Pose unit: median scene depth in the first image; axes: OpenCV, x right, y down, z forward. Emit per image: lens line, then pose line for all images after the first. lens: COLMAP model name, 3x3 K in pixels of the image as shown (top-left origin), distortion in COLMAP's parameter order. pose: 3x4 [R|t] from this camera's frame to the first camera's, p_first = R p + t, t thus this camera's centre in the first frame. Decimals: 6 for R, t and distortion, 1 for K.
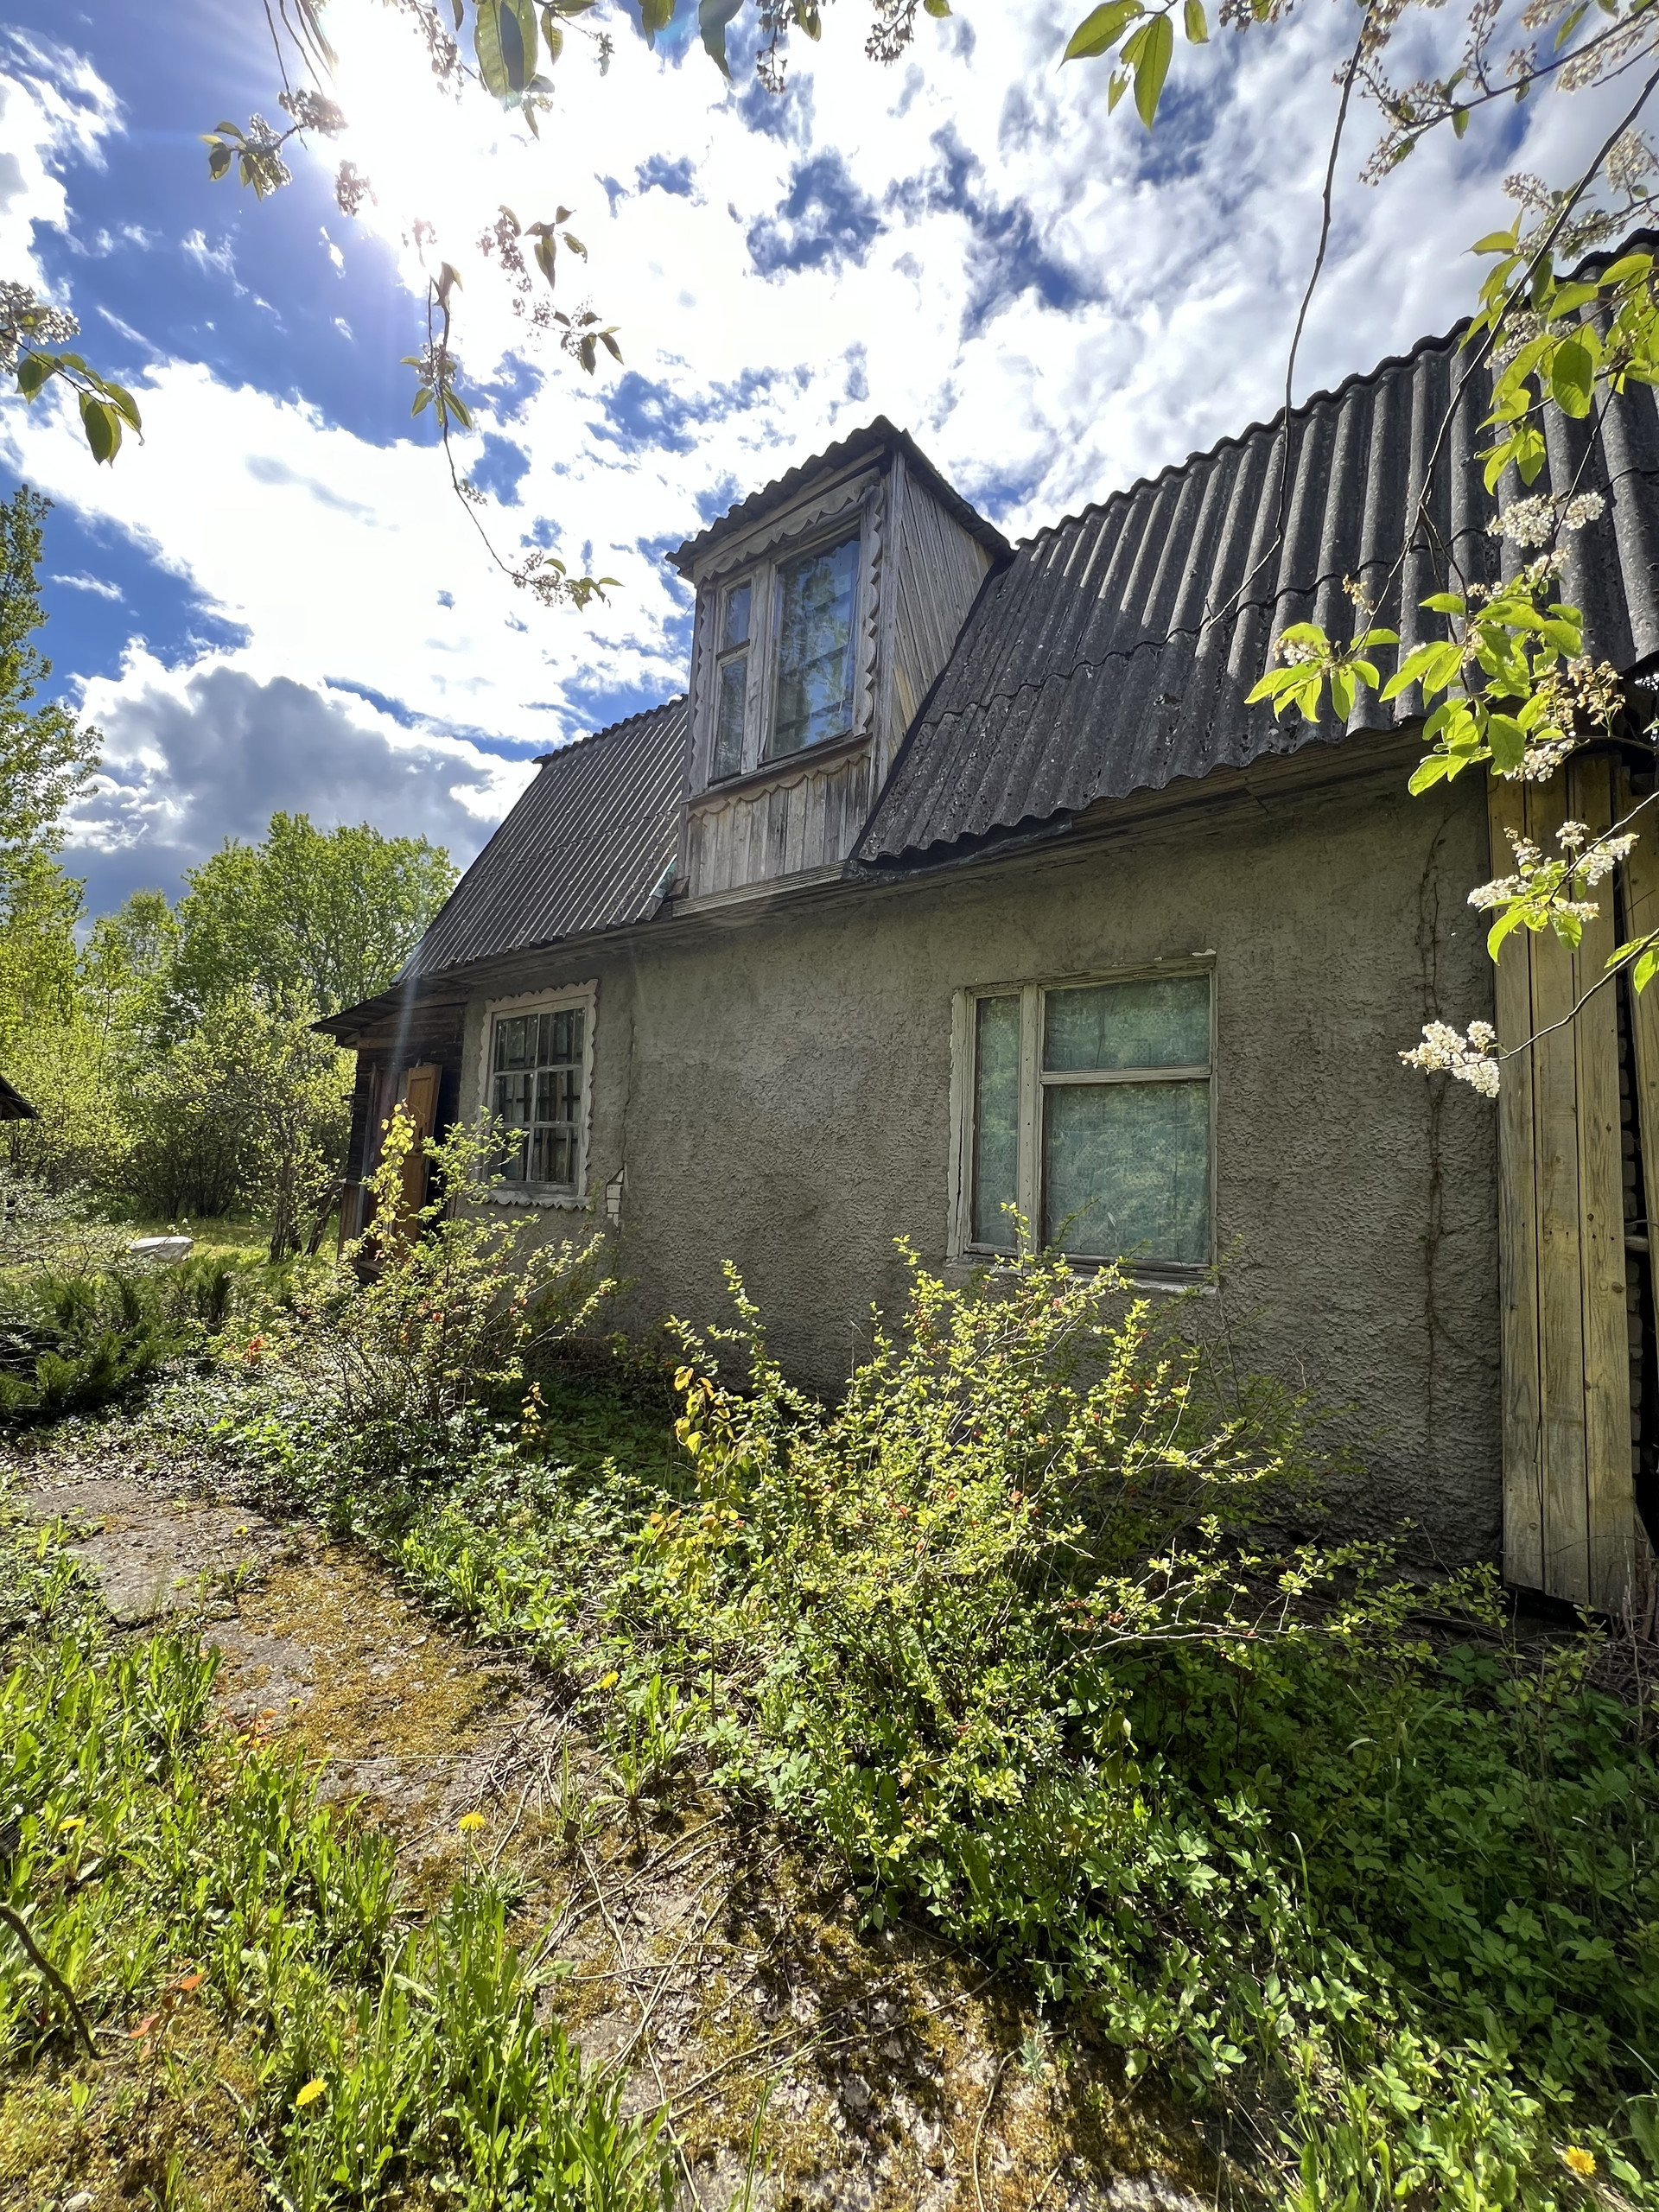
lens RADIAL K [[887.8, 0, 823.7], [0, 887.8, 1108.2], [0, 0, 1]] dist [-0.003177, 0.000938]
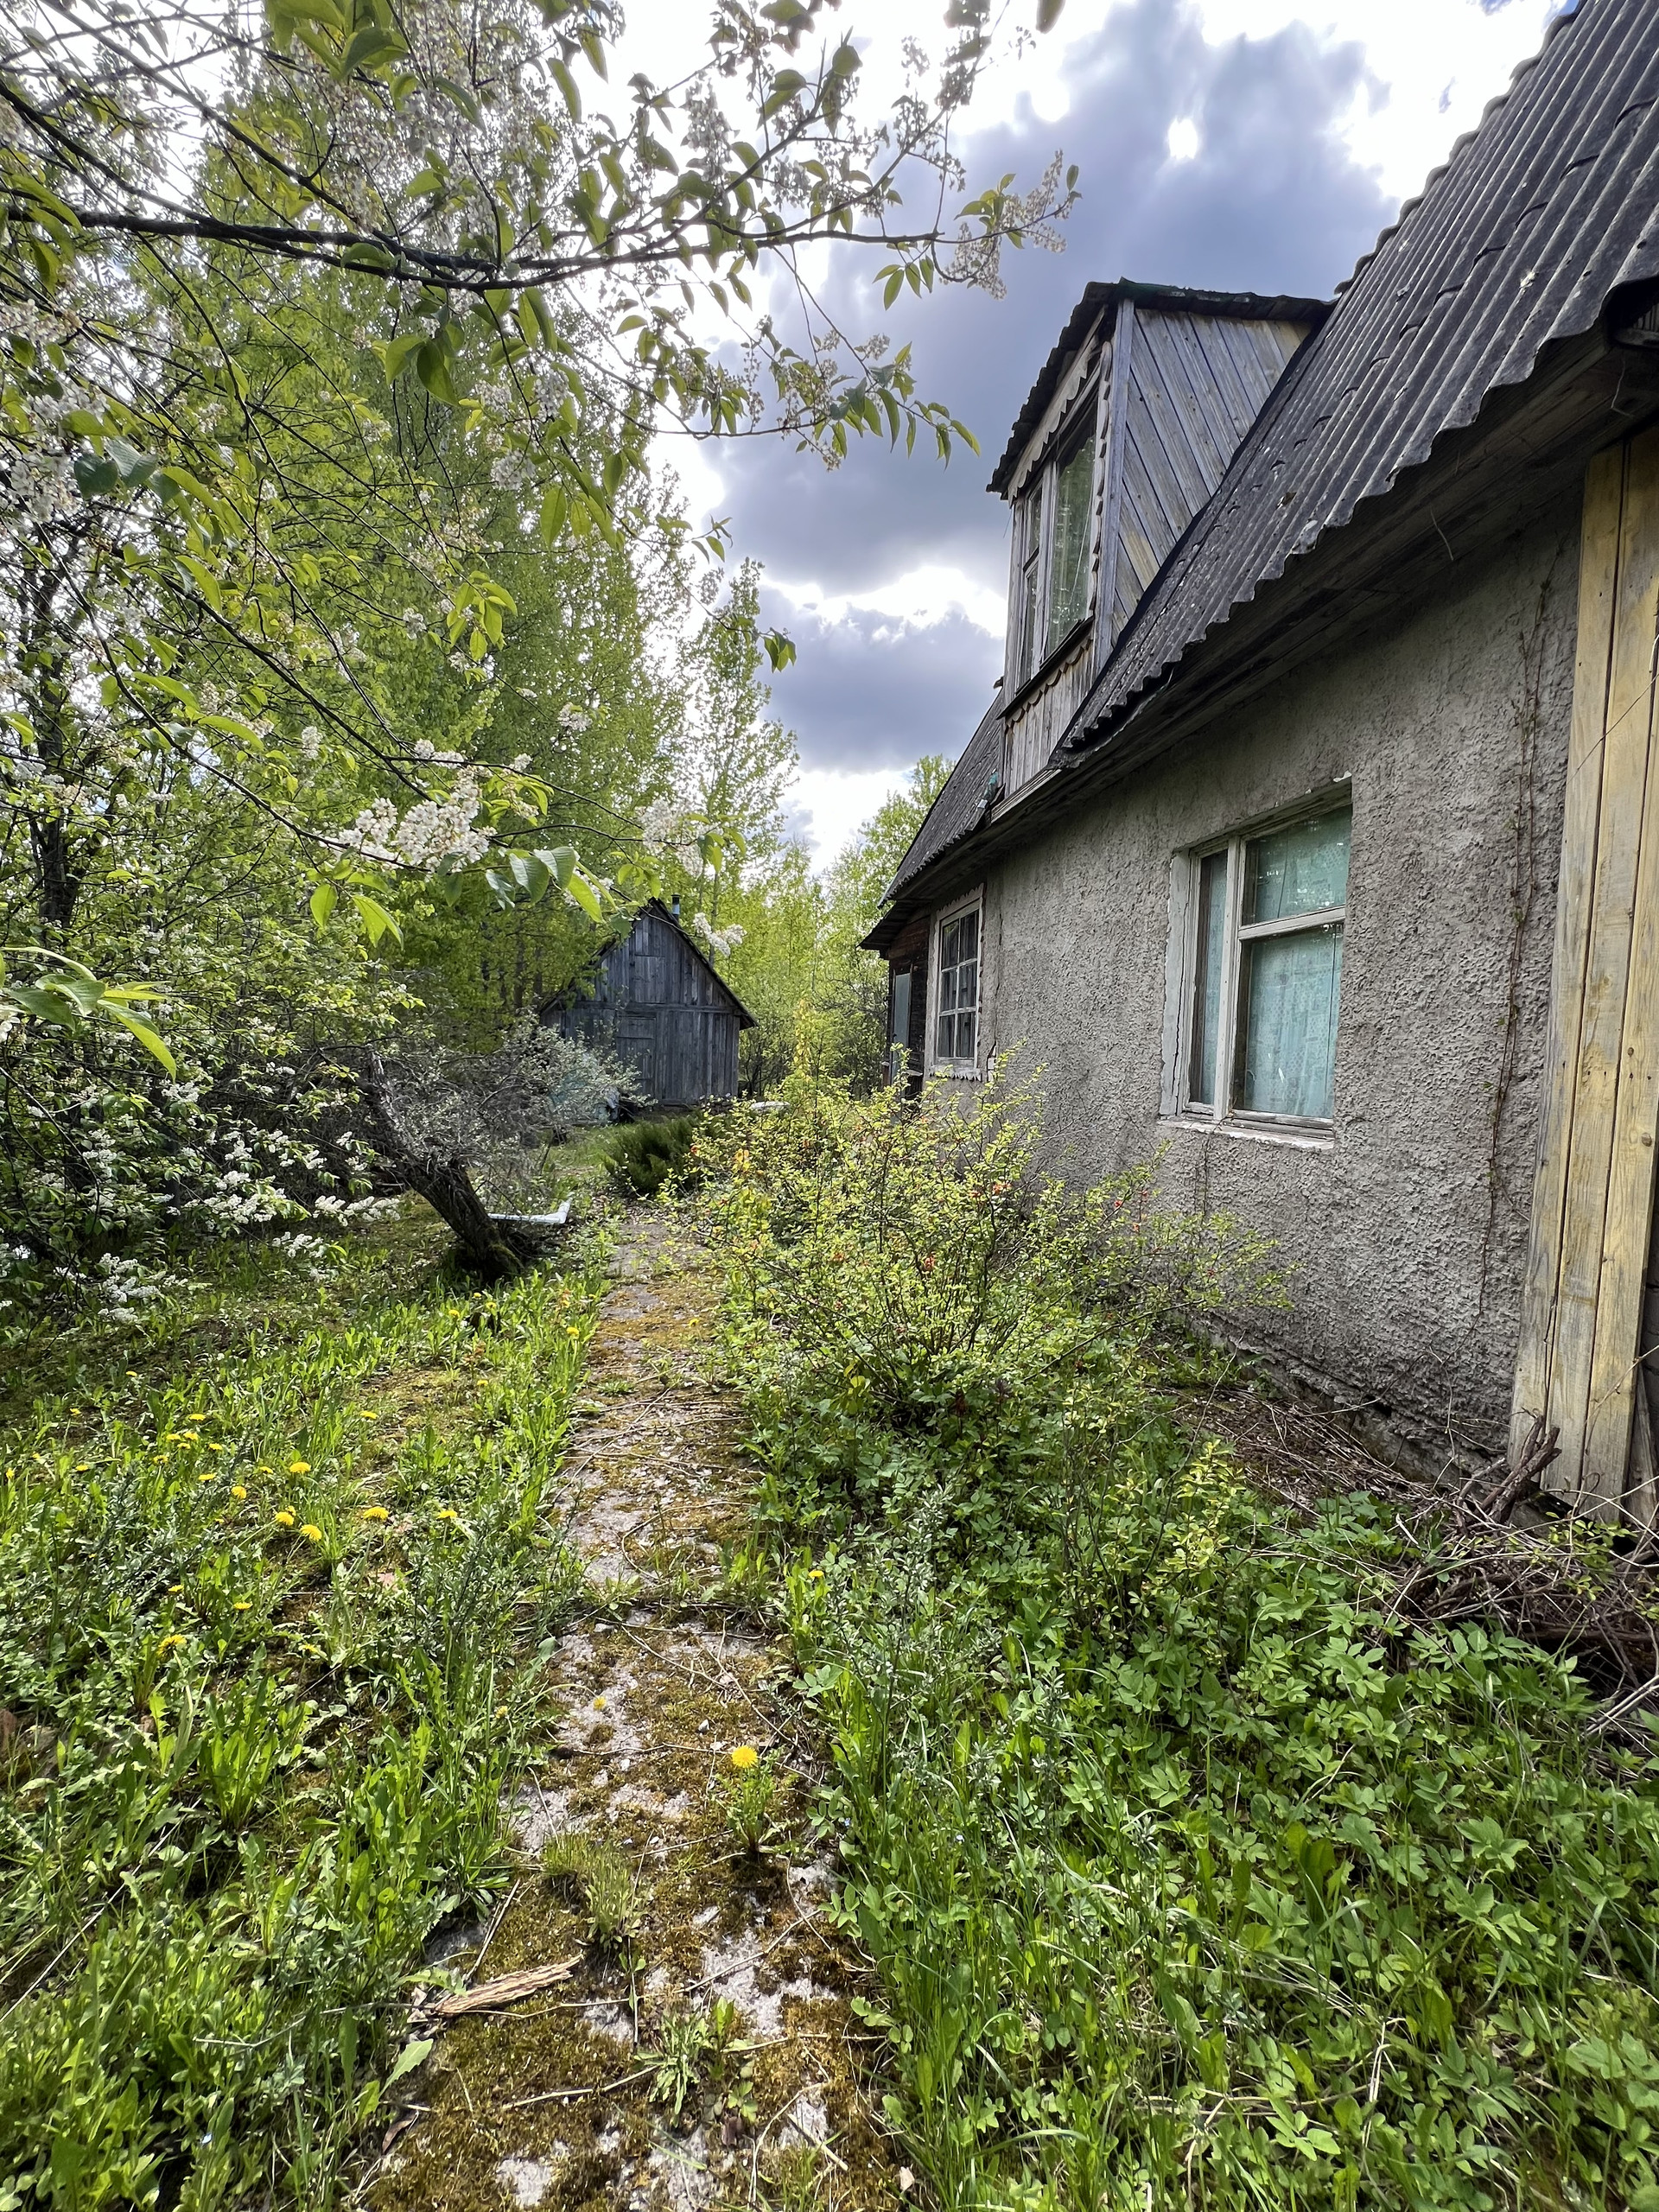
lens RADIAL K [[885.8, 0, 823.2], [0, 885.8, 1108.5], [0, 0, 1]] dist [-0.002932, 0.000769]
pose [[0.736006, 0.021284, -0.676640, 0.705053], [0.060411, 0.993453, 0.096960, 0.043350], [0.674274, -0.112240, 0.729902, -0.051538]]
